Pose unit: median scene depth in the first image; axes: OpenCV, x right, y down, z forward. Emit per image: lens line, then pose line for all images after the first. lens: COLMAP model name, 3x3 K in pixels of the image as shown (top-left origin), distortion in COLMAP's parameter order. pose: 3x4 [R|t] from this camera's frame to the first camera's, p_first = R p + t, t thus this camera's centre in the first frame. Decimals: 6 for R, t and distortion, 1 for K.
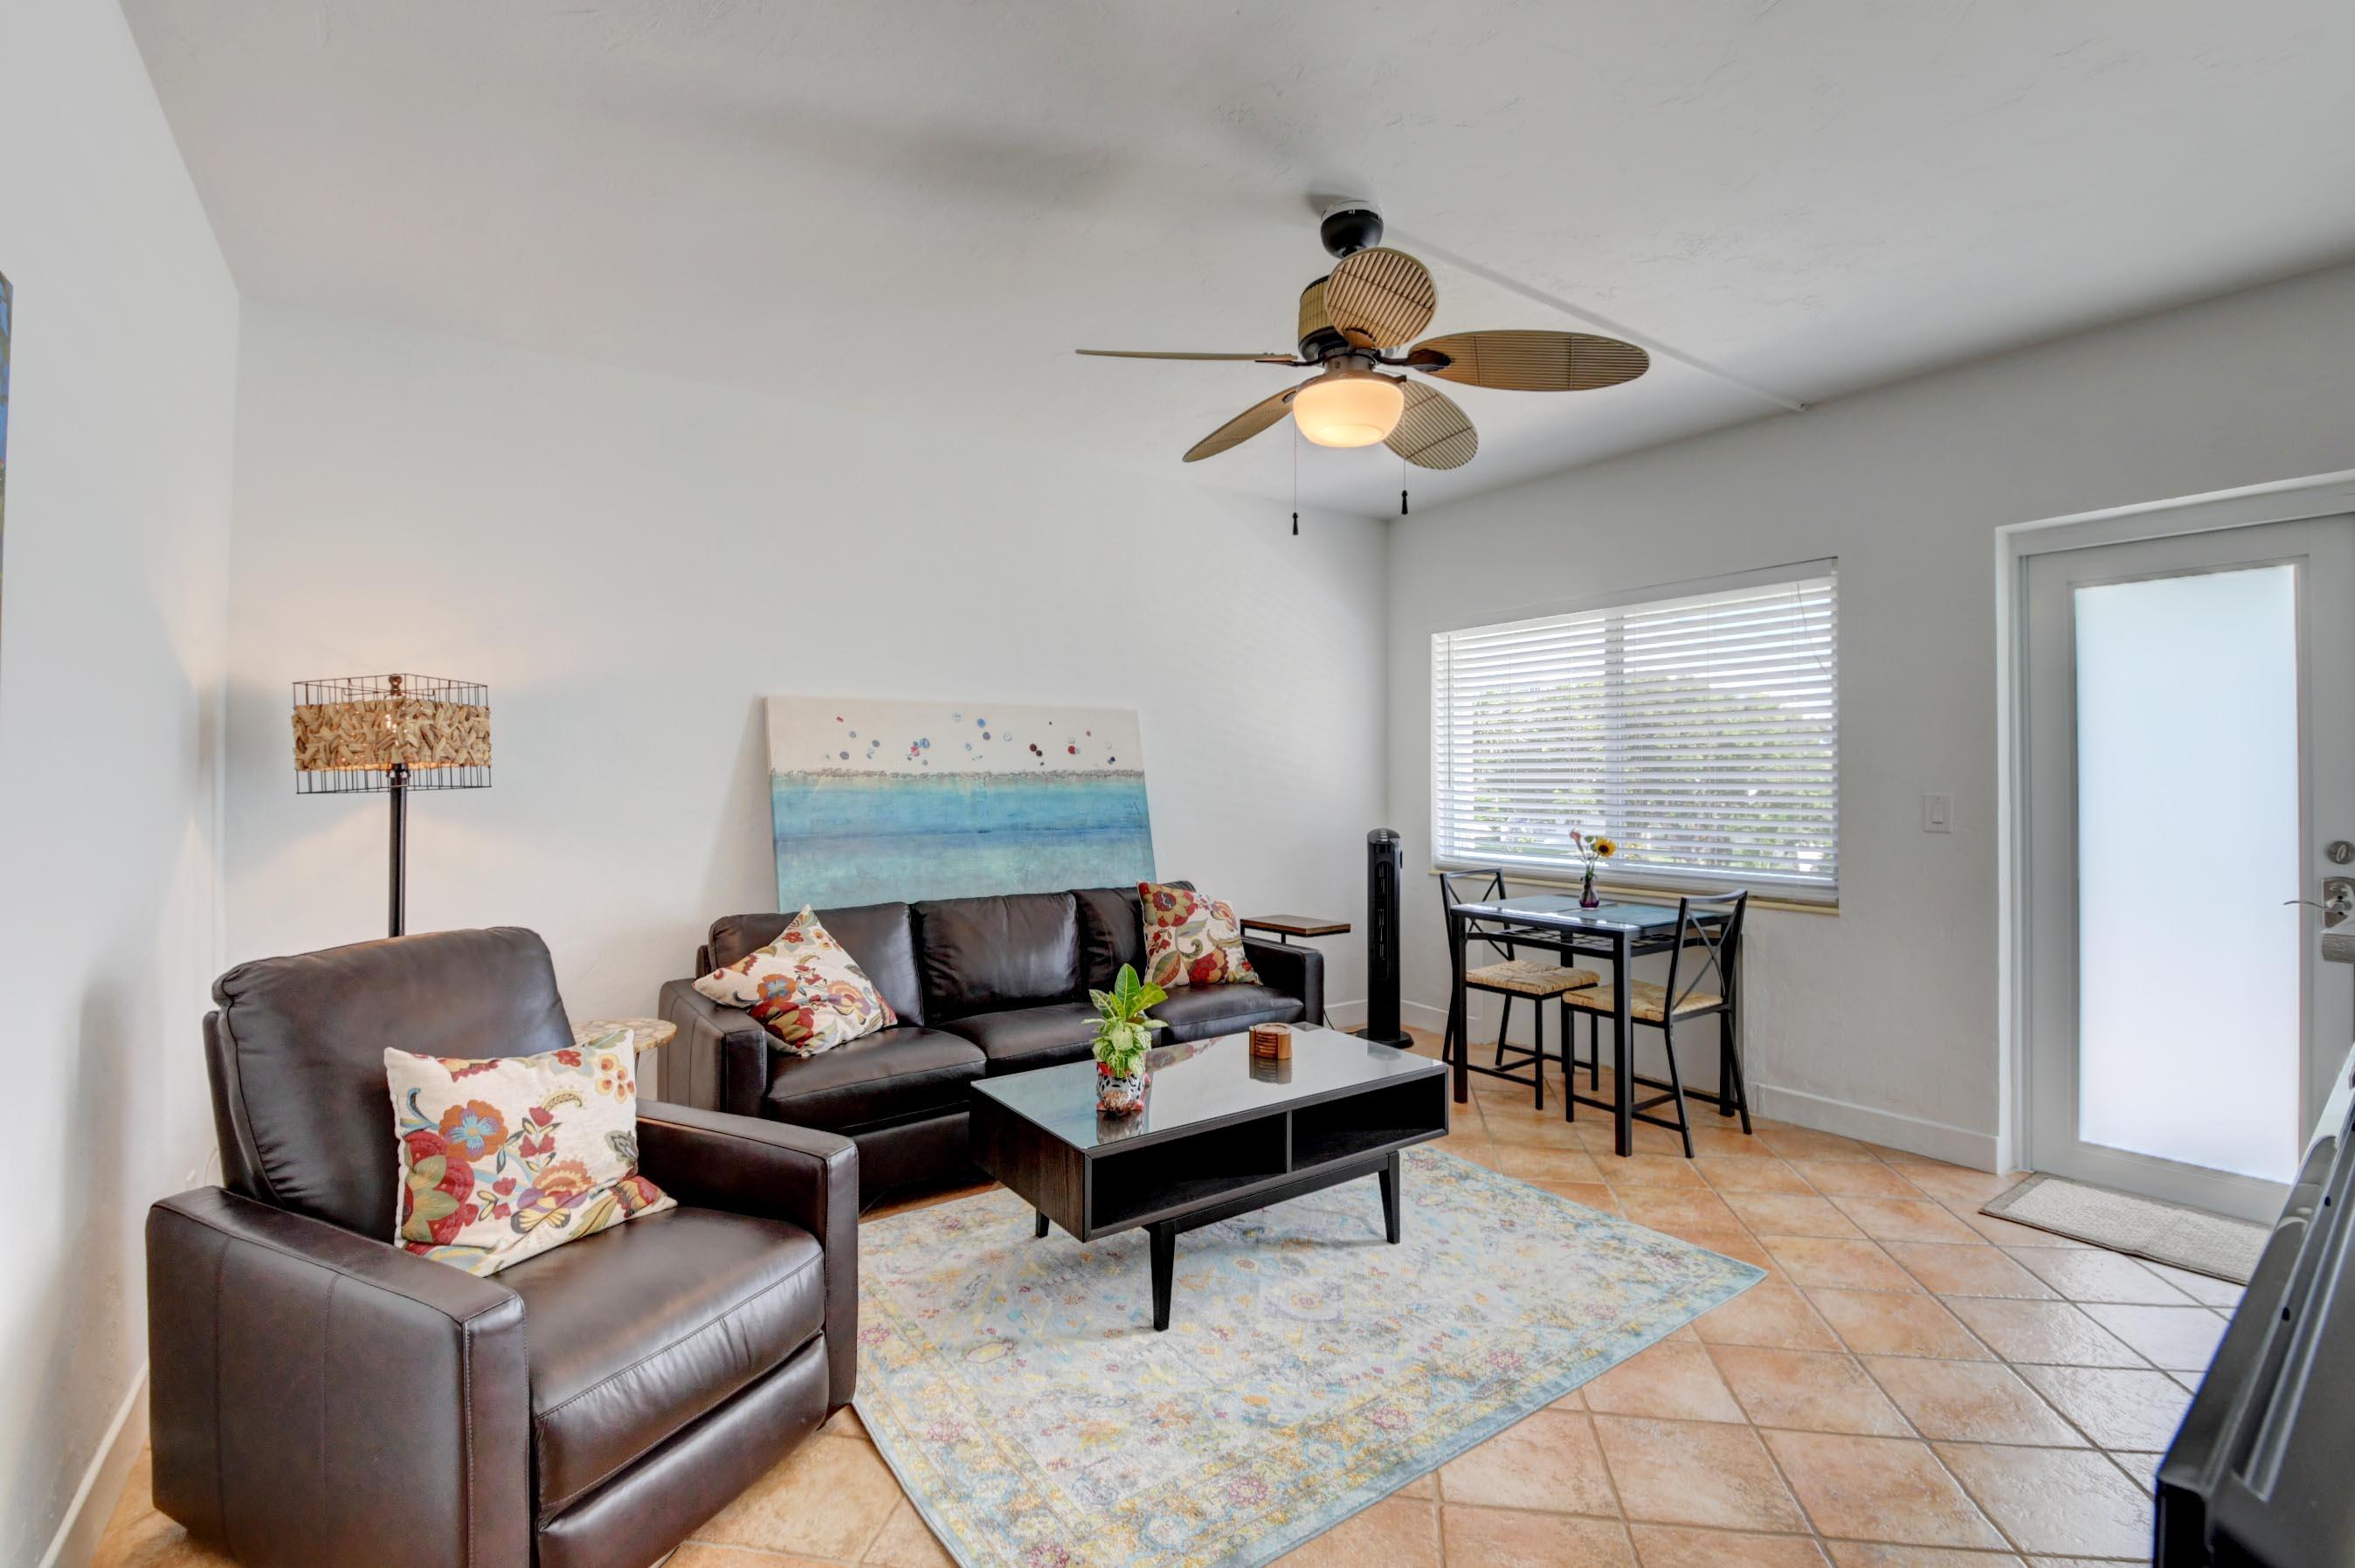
lens RADIAL K [[1034.3, 0, 1187.3], [0, 1034.3, 769.6], [0, 0, 1]] dist [0.039733, -0.051306]
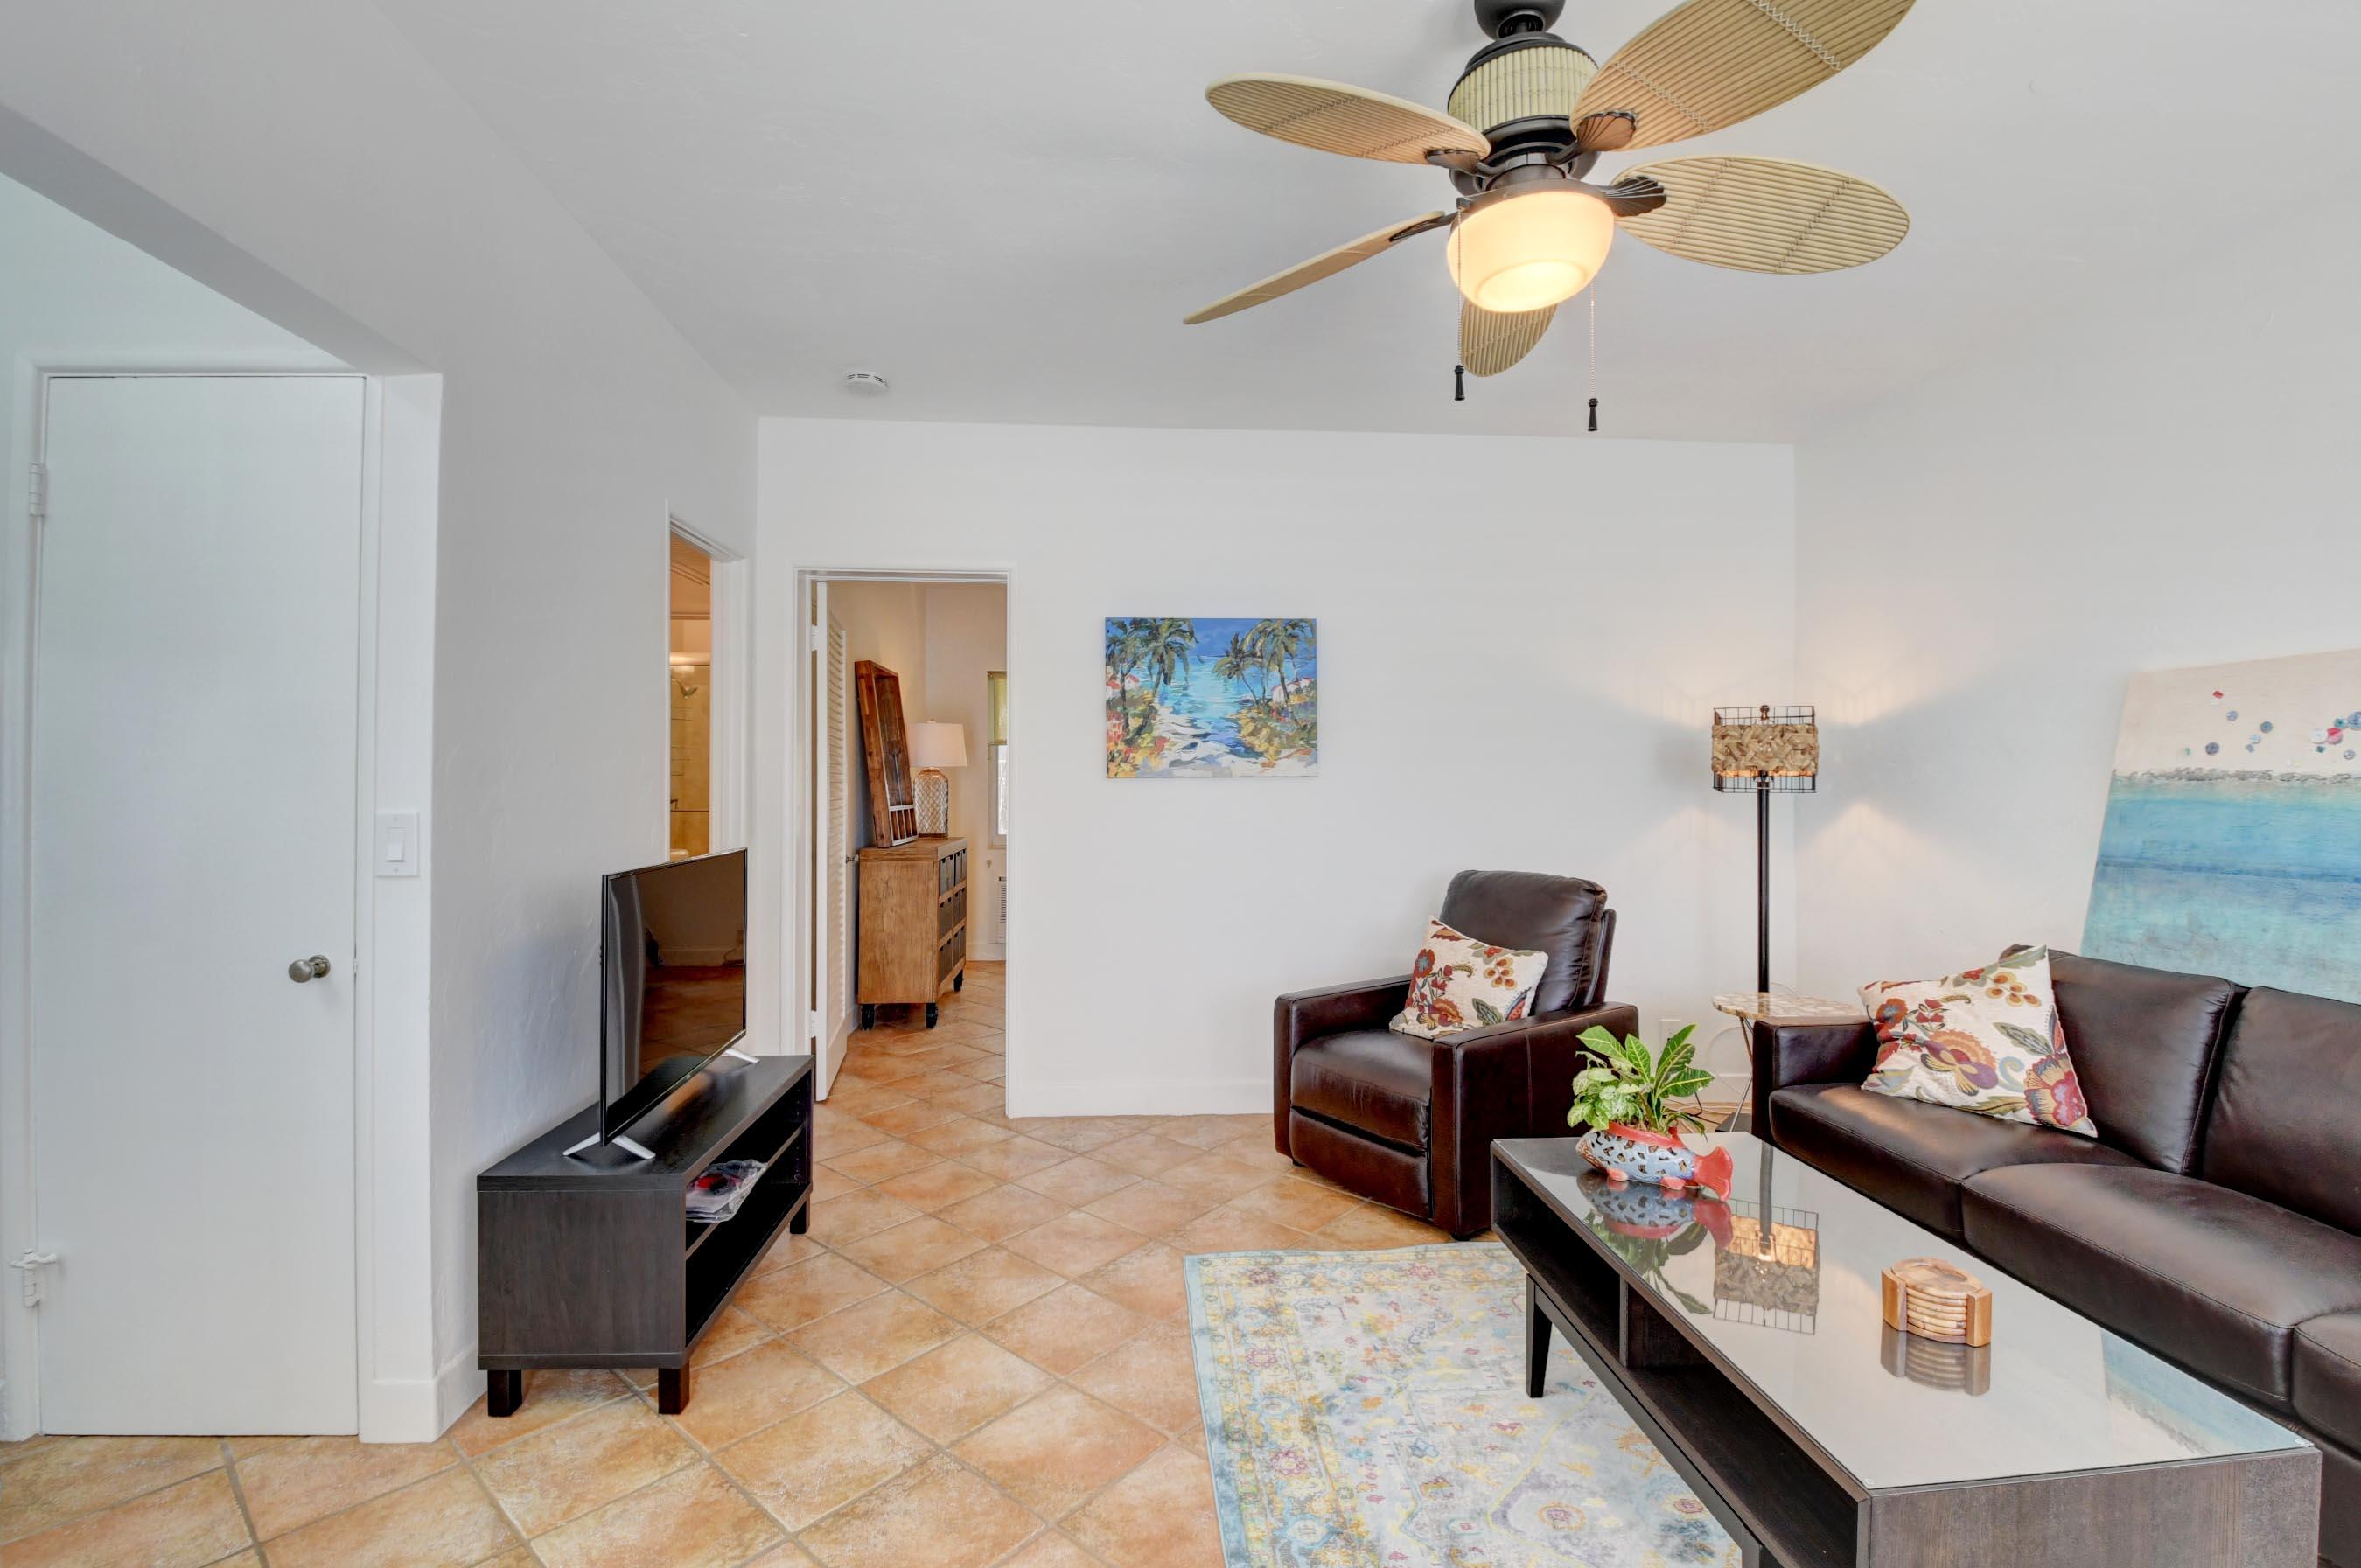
lens RADIAL K [[1031.5, 0, 1186.8], [0, 1031.5, 770.1], [0, 0, 1]] dist [0.002705, -0.017717]
pose [[-0.517568, -0.008178, -0.855603, 0.584385], [0.008782, 0.999851, -0.014869, 0.004223], [0.855597, -0.015209, -0.517419, 0.790678]]
